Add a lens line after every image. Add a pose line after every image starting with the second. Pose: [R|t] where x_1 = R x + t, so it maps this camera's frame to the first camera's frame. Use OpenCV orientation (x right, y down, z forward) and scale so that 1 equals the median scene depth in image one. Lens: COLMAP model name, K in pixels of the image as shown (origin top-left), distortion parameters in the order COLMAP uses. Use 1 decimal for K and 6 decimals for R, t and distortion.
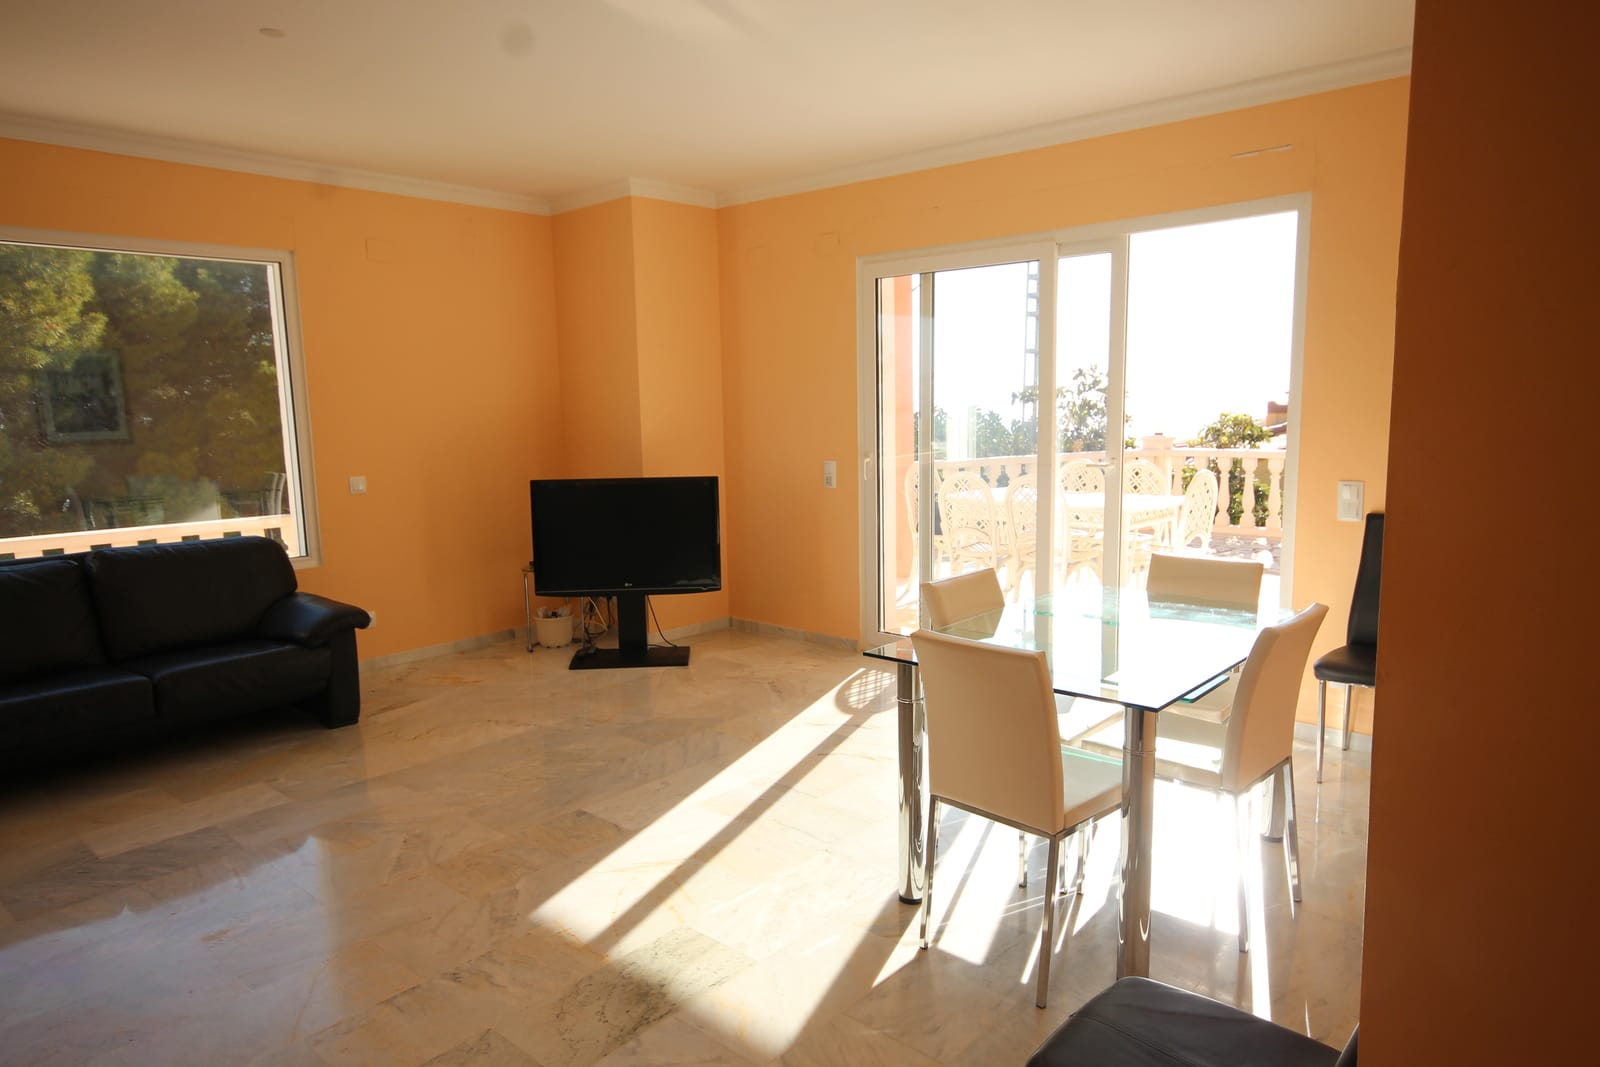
lens RADIAL K [[998.3, 0, 800.0], [0, 998.3, 533.5], [0, 0, 1]] dist [0.002806, 0.001037]
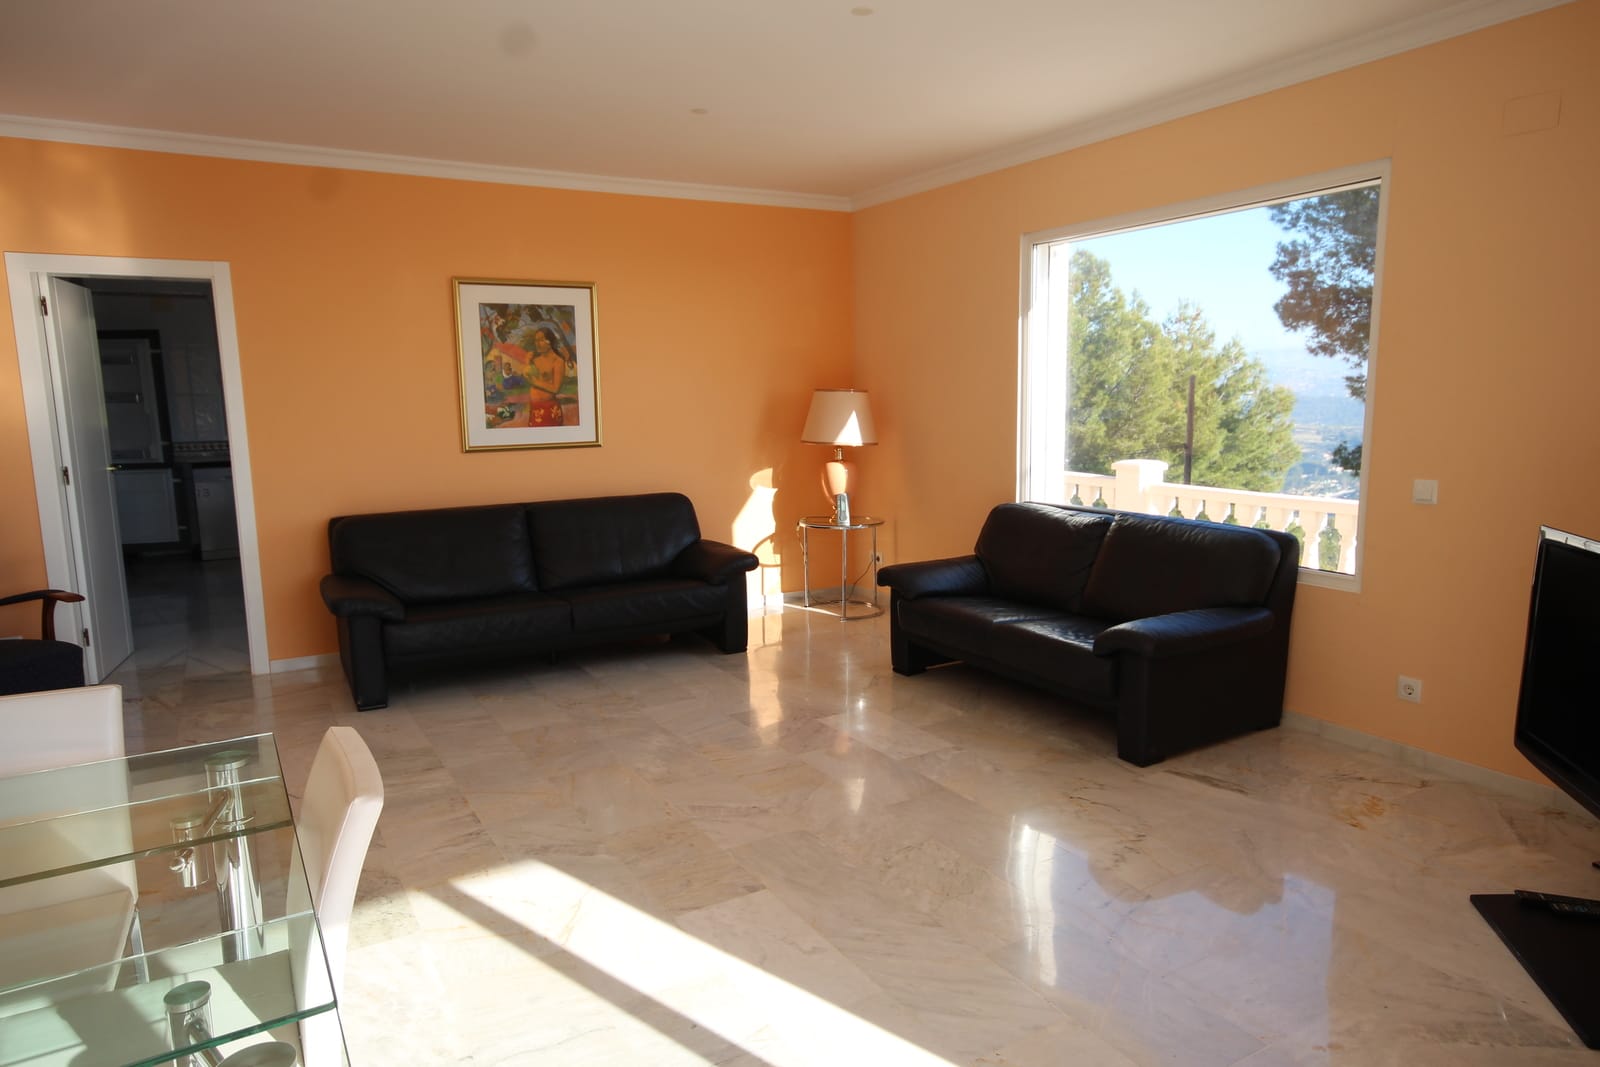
lens RADIAL K [[998.3, 0, 800.0], [0, 998.3, 533.5], [0, 0, 1]] dist [0.002806, 0.001037]
pose [[-0.286958, 0.160124, -0.944466, 0.455770], [-0.112850, 0.973415, 0.199319, -0.154473], [0.951273, 0.163779, -0.261259, 1.121783]]
